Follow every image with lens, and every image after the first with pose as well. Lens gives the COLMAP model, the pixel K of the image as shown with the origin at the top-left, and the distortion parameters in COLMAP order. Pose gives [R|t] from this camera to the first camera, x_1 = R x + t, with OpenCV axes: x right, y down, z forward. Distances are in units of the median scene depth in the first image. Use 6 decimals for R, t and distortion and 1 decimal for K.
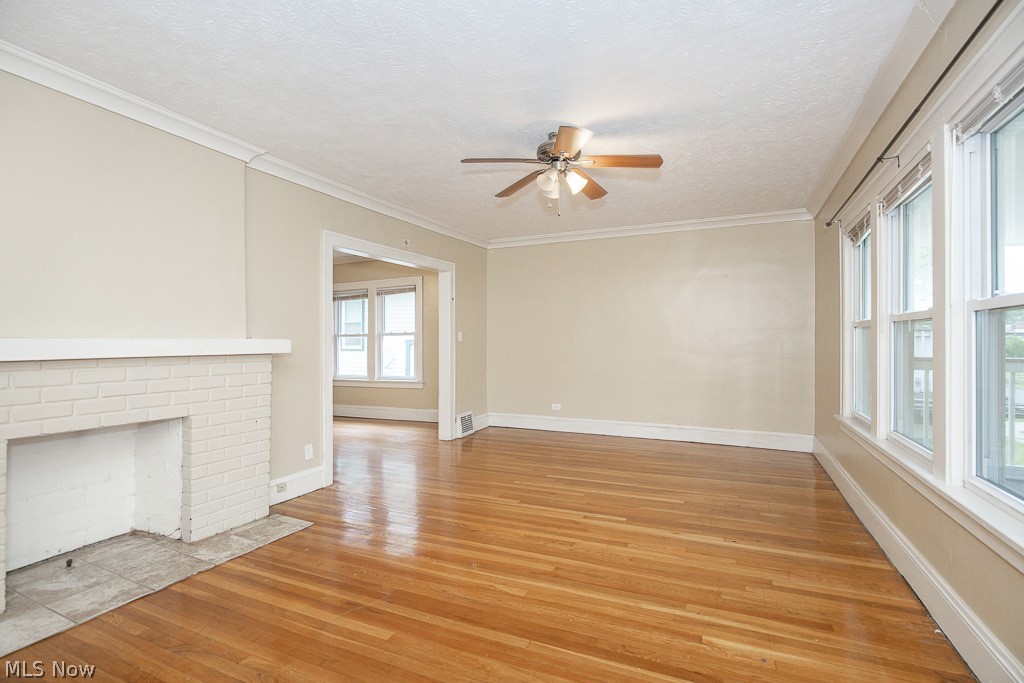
lens RADIAL K [[476.8, 0, 507.2], [0, 476.8, 349.8], [0, 0, 1]] dist [-0.014563, 0.003311]
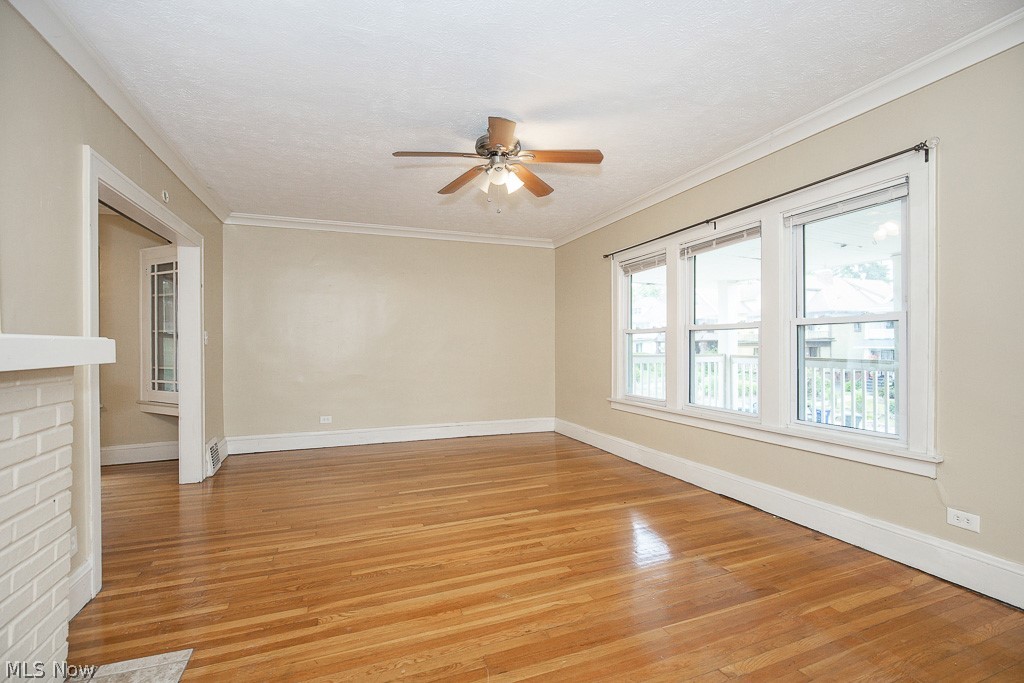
lens RADIAL K [[476.8, 0, 509.9], [0, 476.8, 334.4], [0, 0, 1]] dist [-0.014563, 0.003311]
pose [[0.698993, 0.014020, 0.714991, -0.456895], [0.018171, 0.999137, -0.037356, 0.005930], [-0.714898, 0.039104, 0.698135, 0.246036]]
